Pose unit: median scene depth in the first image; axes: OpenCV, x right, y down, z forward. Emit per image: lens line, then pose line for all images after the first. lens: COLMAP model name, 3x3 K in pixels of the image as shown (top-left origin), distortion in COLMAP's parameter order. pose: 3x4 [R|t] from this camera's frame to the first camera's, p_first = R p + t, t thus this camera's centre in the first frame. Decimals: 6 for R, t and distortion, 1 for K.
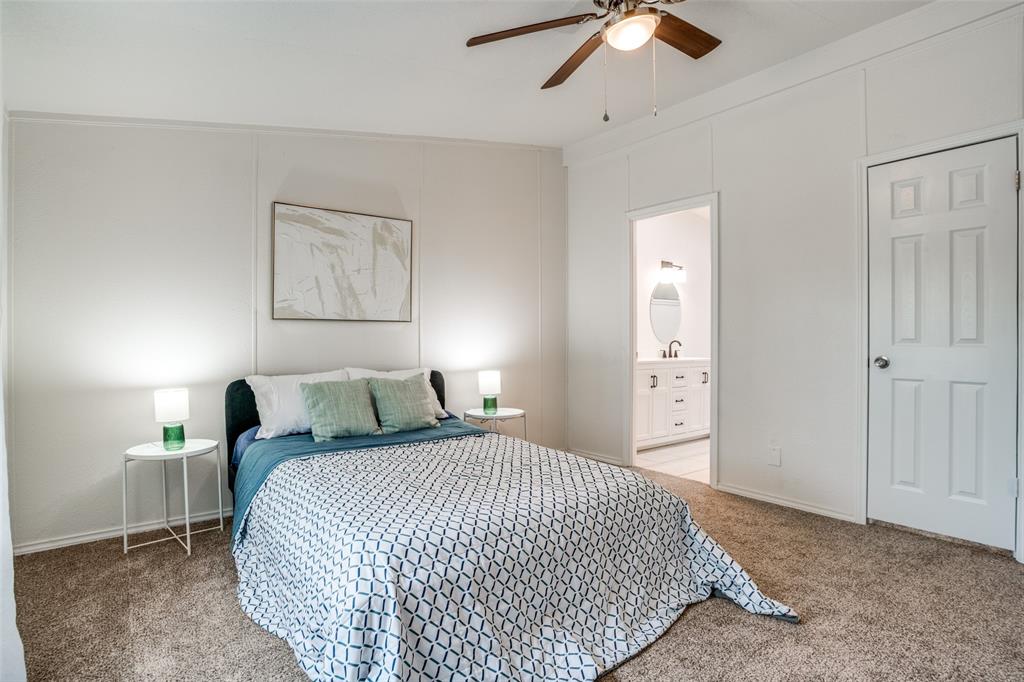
lens RADIAL K [[499.7, 0, 517.9], [0, 499.7, 337.1], [0, 0, 1]] dist [-0.075691, 0.028724]
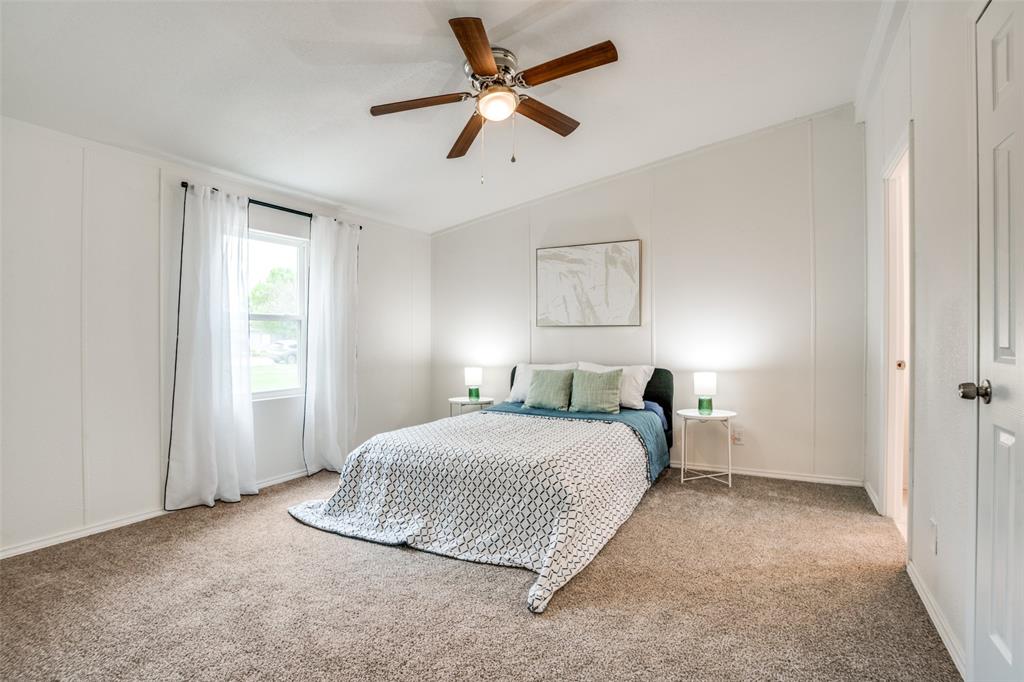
lens RADIAL K [[499.7, 0, 517.9], [0, 499.7, 337.1], [0, 0, 1]] dist [-0.075691, 0.028724]
pose [[0.436741, 0.001666, -0.899586, 0.775006], [-0.000065, 0.999998, 0.001821, -0.006795], [0.899587, -0.000737, 0.436740, 0.251729]]
